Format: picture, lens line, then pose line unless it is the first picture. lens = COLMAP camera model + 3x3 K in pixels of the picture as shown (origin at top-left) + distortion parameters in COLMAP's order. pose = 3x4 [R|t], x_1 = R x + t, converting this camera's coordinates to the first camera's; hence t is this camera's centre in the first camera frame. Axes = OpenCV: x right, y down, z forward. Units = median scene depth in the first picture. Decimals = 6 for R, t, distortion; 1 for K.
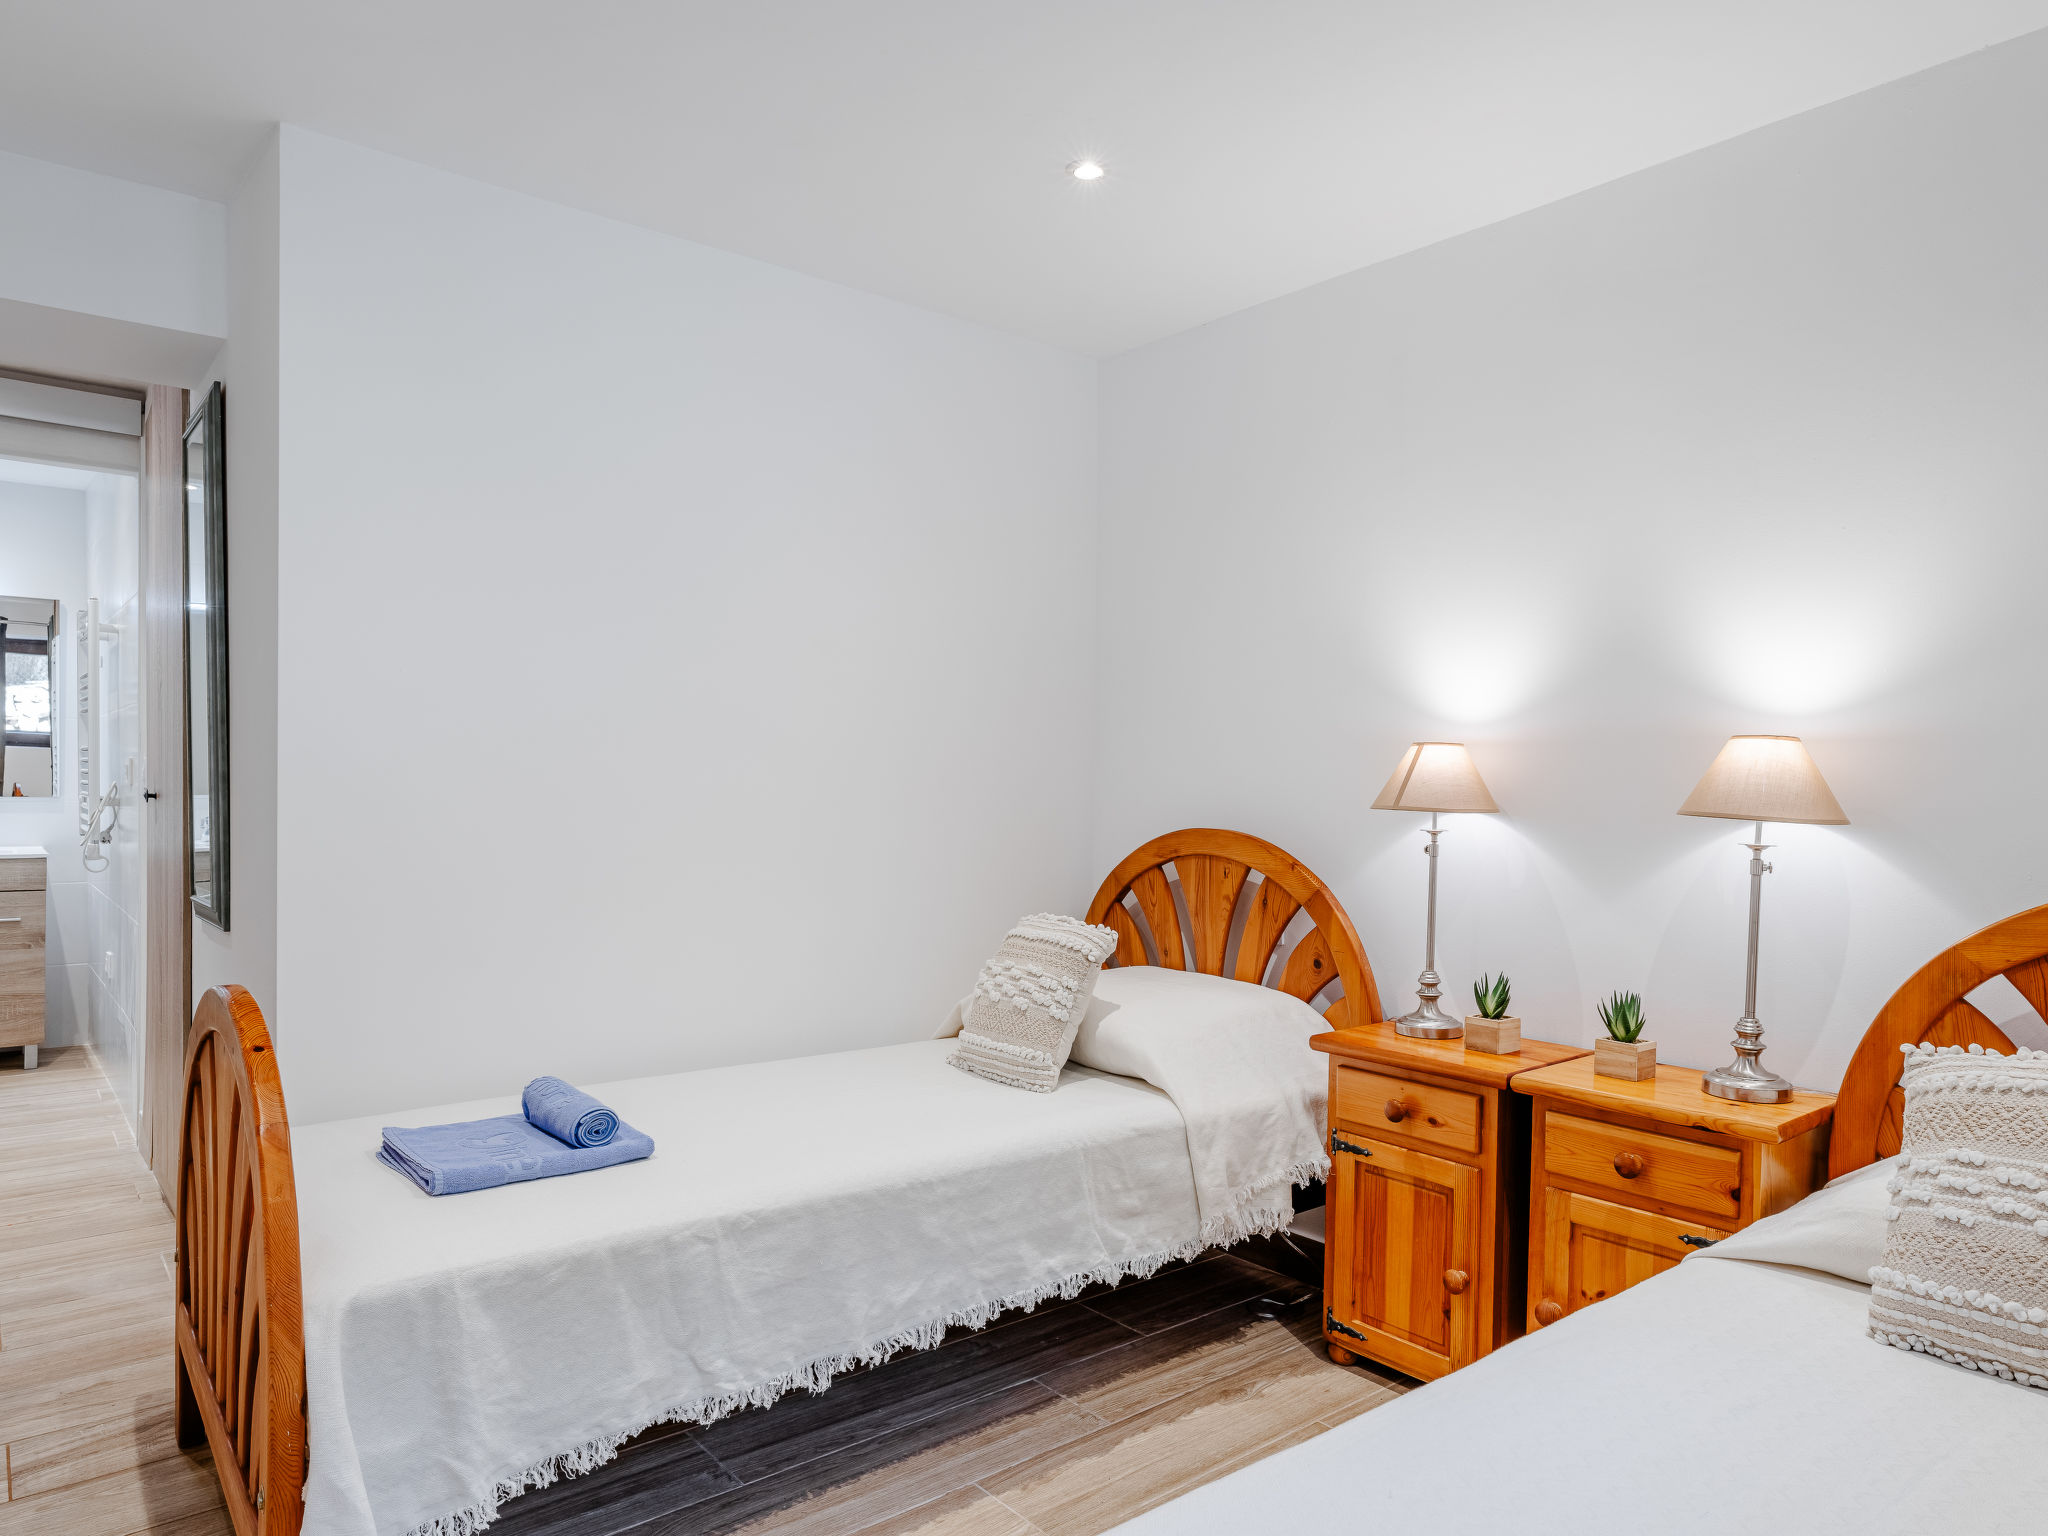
lens RADIAL K [[1250.6, 0, 1011.1], [0, 1250.6, 766.6], [0, 0, 1]] dist [-0.005813, 0.006170]
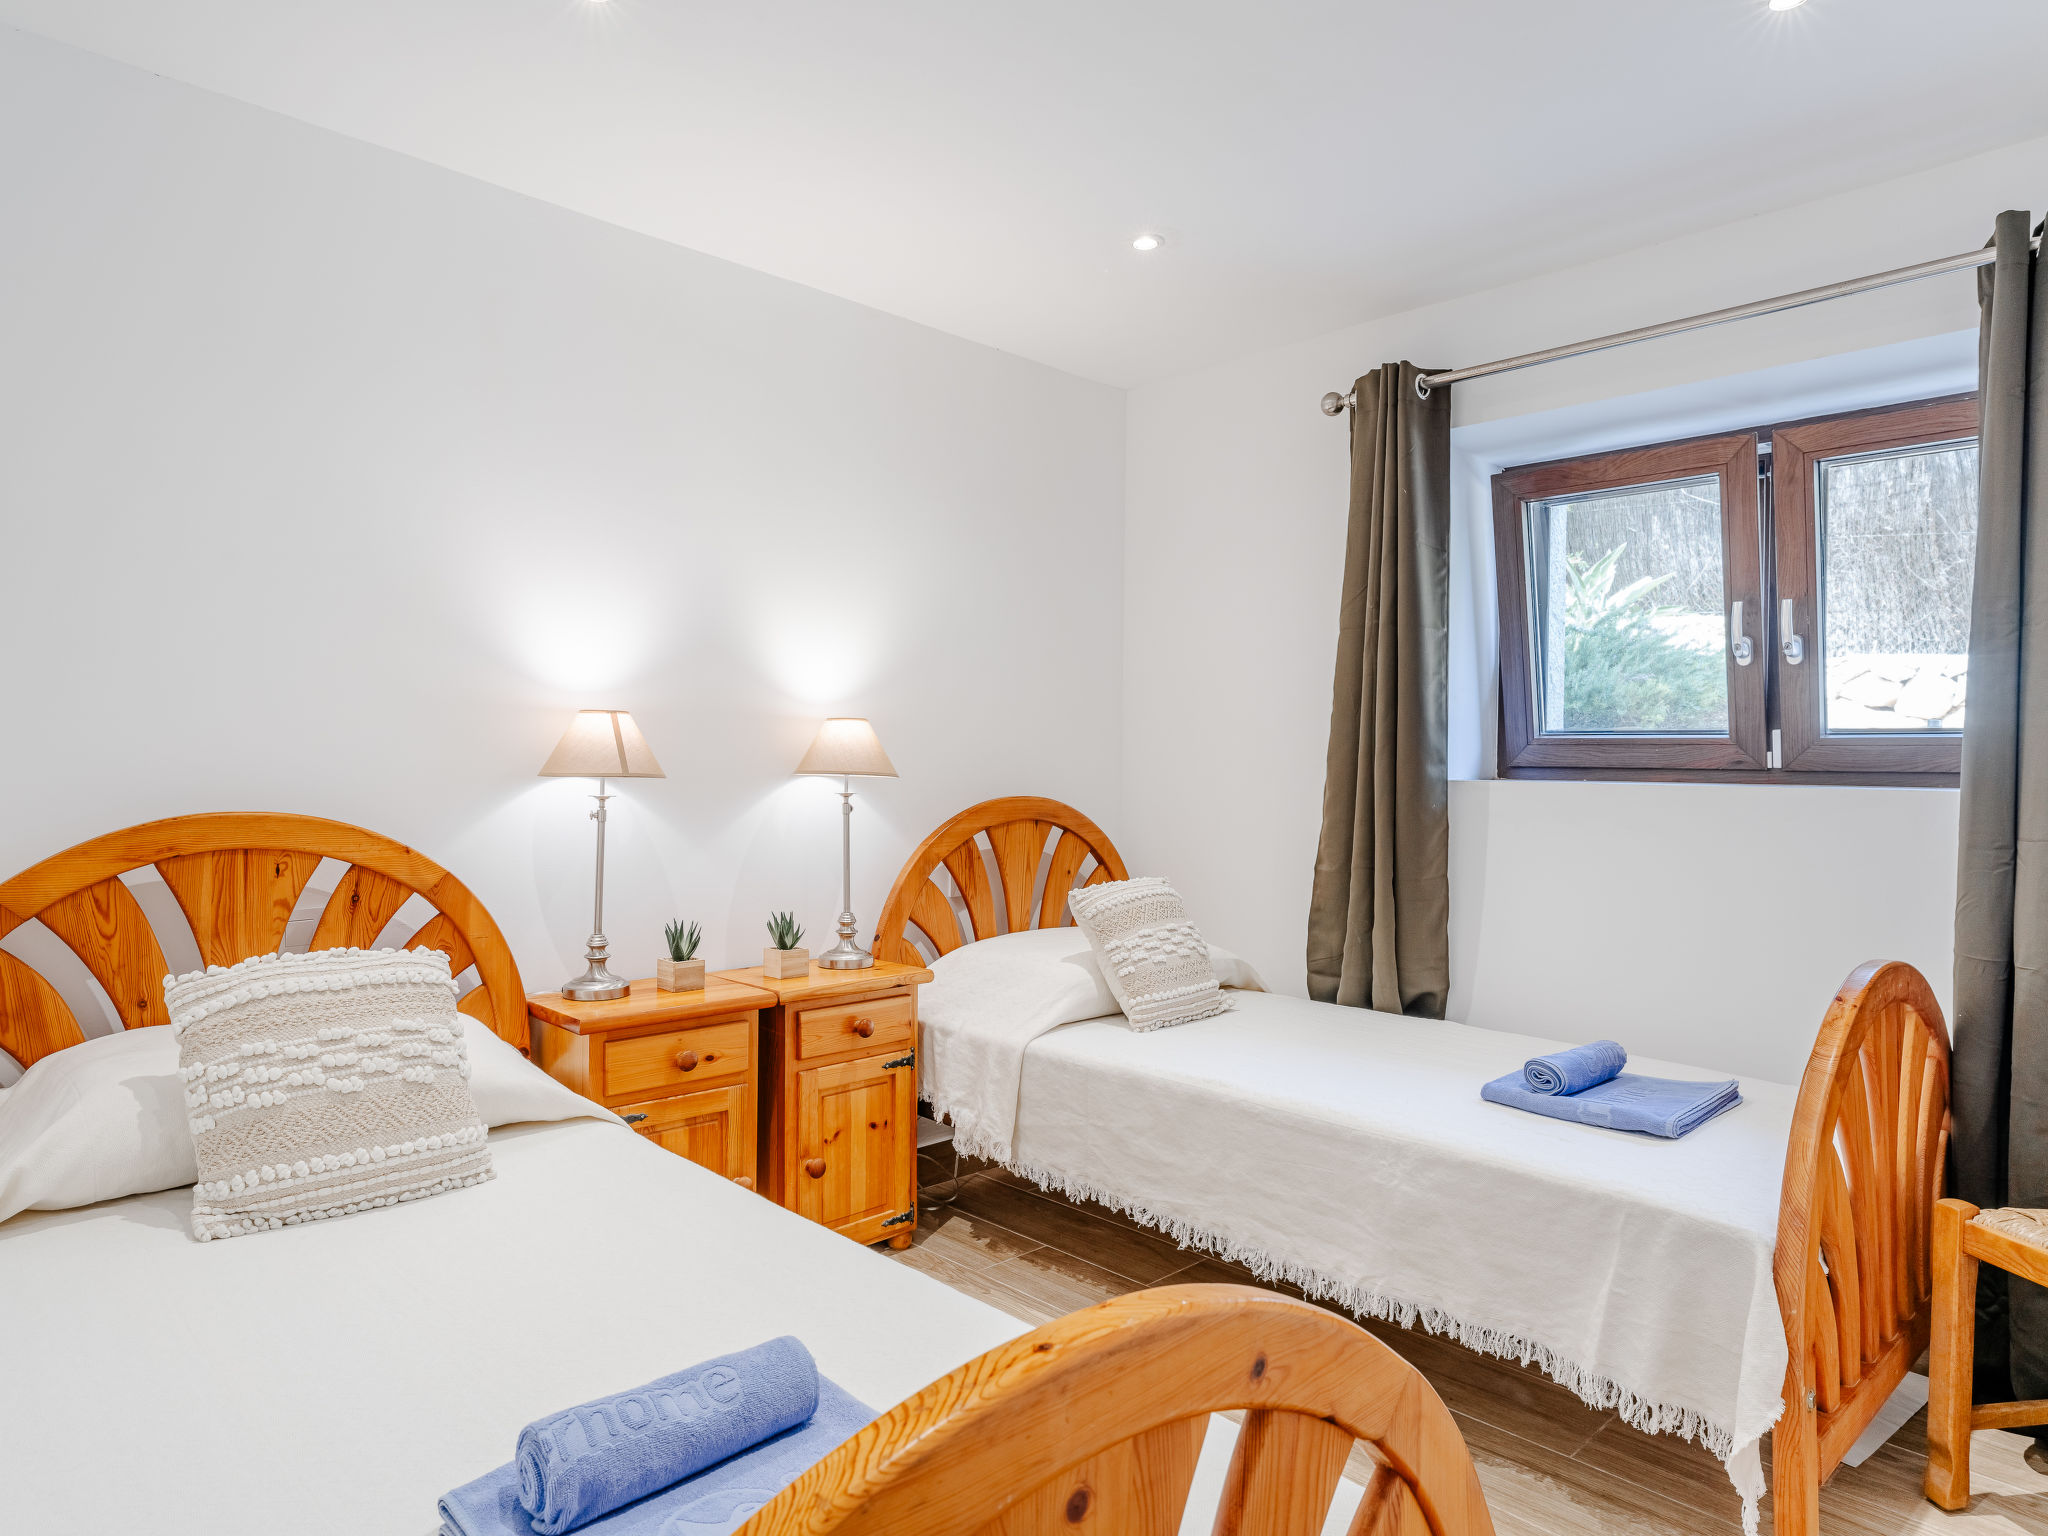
lens RADIAL K [[1250.6, 0, 1011.1], [0, 1250.6, 766.6], [0, 0, 1]] dist [-0.005813, 0.006170]
pose [[-0.056924, -0.033510, 0.997816, -0.699658], [-0.033956, 0.998923, 0.031610, -0.016624], [-0.997801, -0.032083, -0.058001, 0.730594]]
